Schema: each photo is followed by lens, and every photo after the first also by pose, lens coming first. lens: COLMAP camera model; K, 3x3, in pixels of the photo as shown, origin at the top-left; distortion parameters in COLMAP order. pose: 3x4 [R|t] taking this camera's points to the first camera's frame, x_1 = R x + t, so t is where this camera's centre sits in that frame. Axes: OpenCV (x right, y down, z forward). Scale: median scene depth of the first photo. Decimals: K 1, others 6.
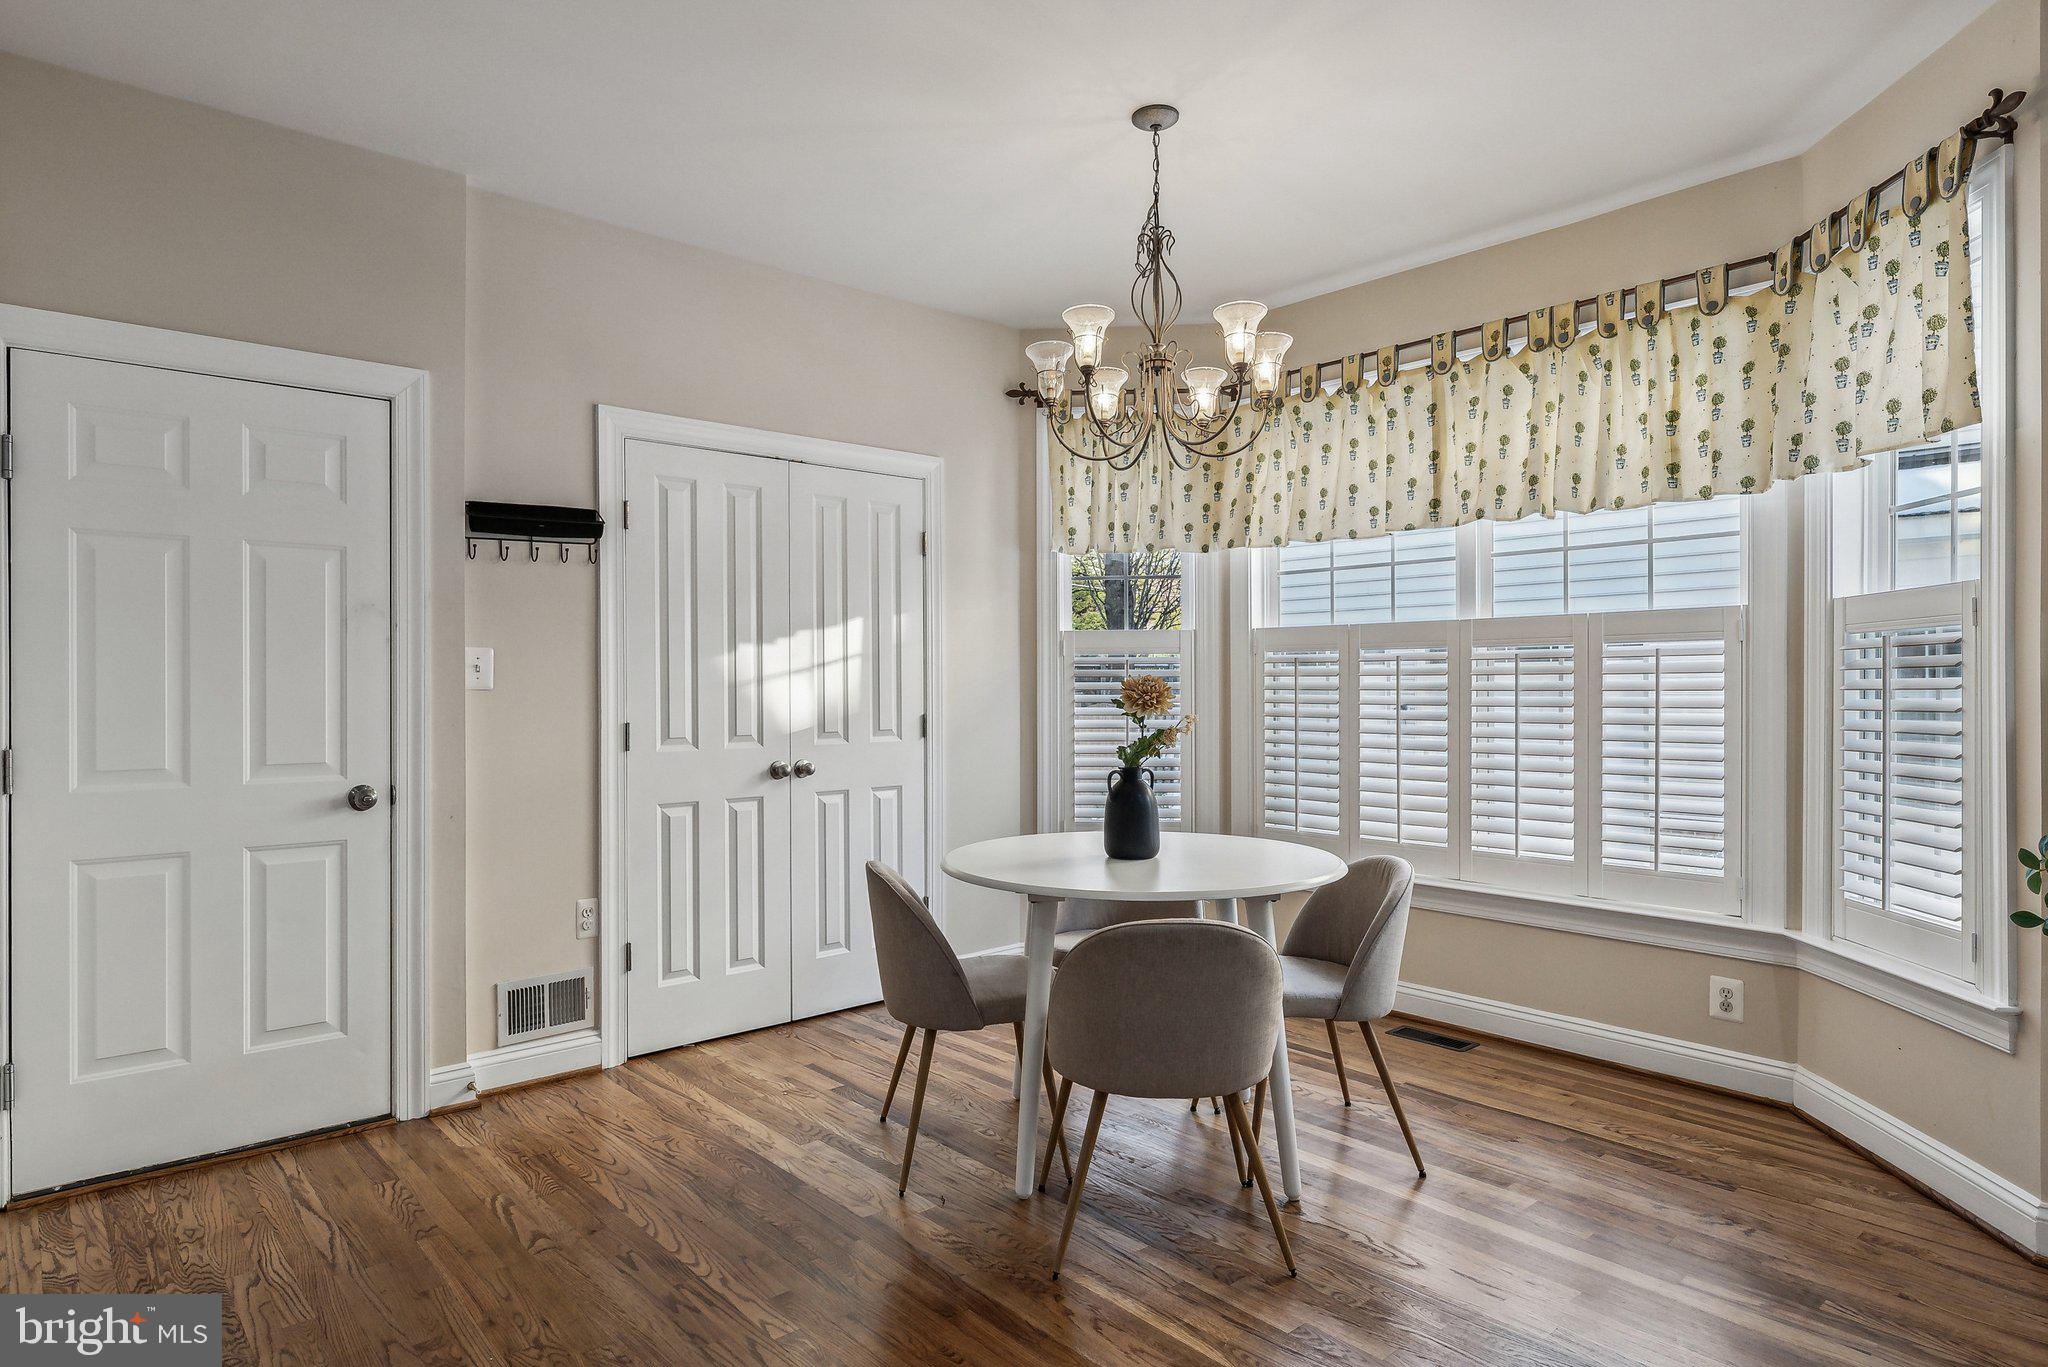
lens RADIAL K [[1187.8, 0, 1019.8], [0, 1187.8, 685.8], [0, 0, 1]] dist [-0.002715, -0.000126]
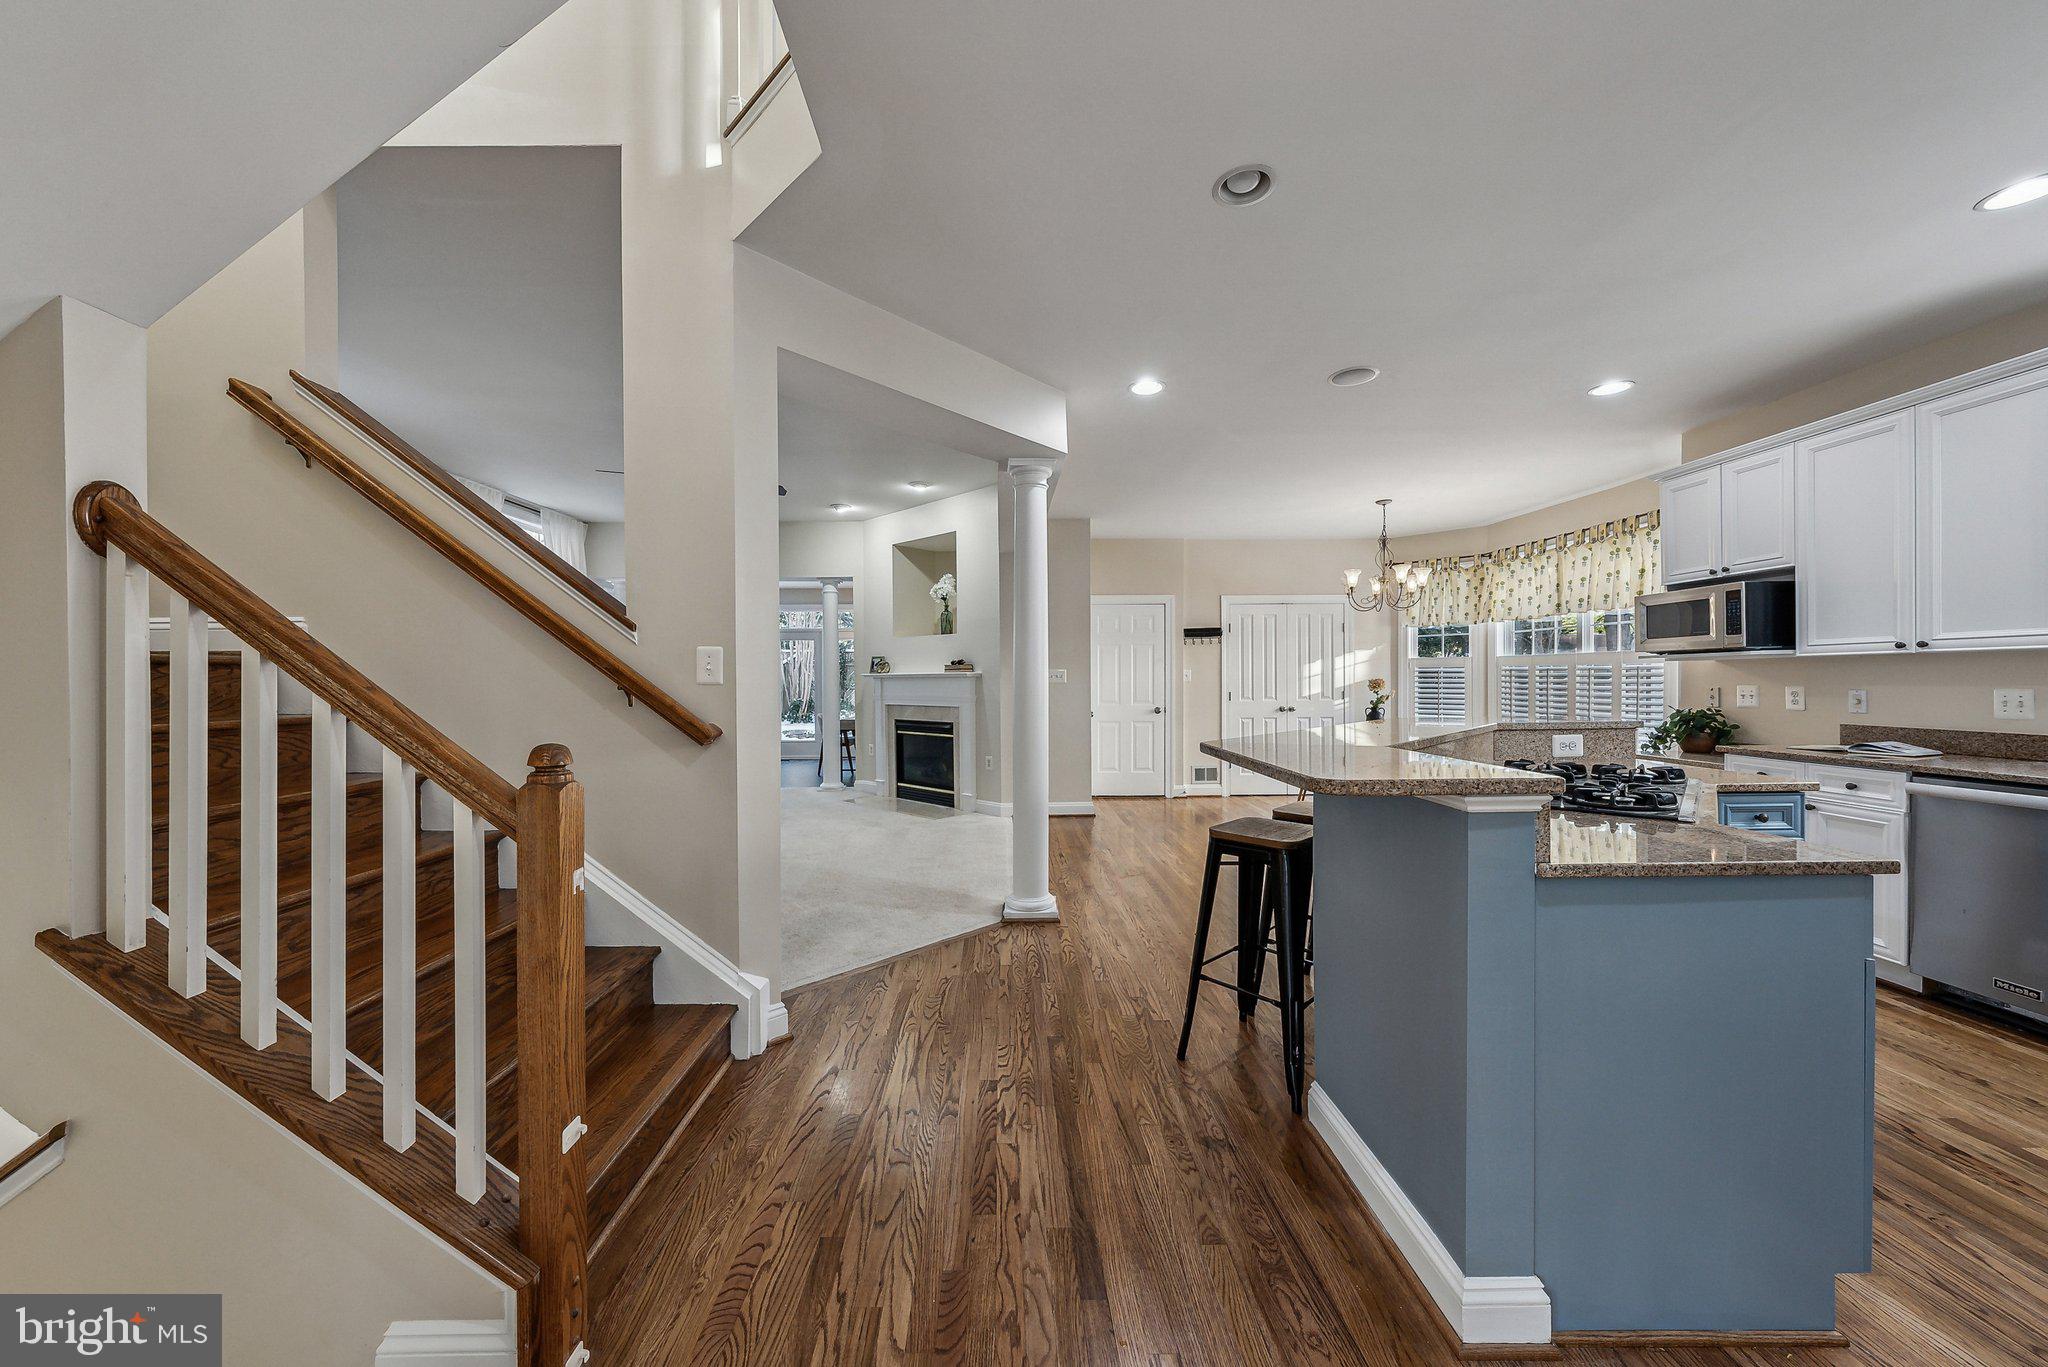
lens RADIAL K [[755.3, 0, 1014.8], [0, 755.3, 678.7], [0, 0, 1]] dist [-0.003756, -0.000078]
pose [[0.780391, 0.002043, -0.625289, 0.466639], [-0.000409, 0.999996, 0.002757, -0.009882], [0.625292, -0.001896, 0.780388, -0.912962]]
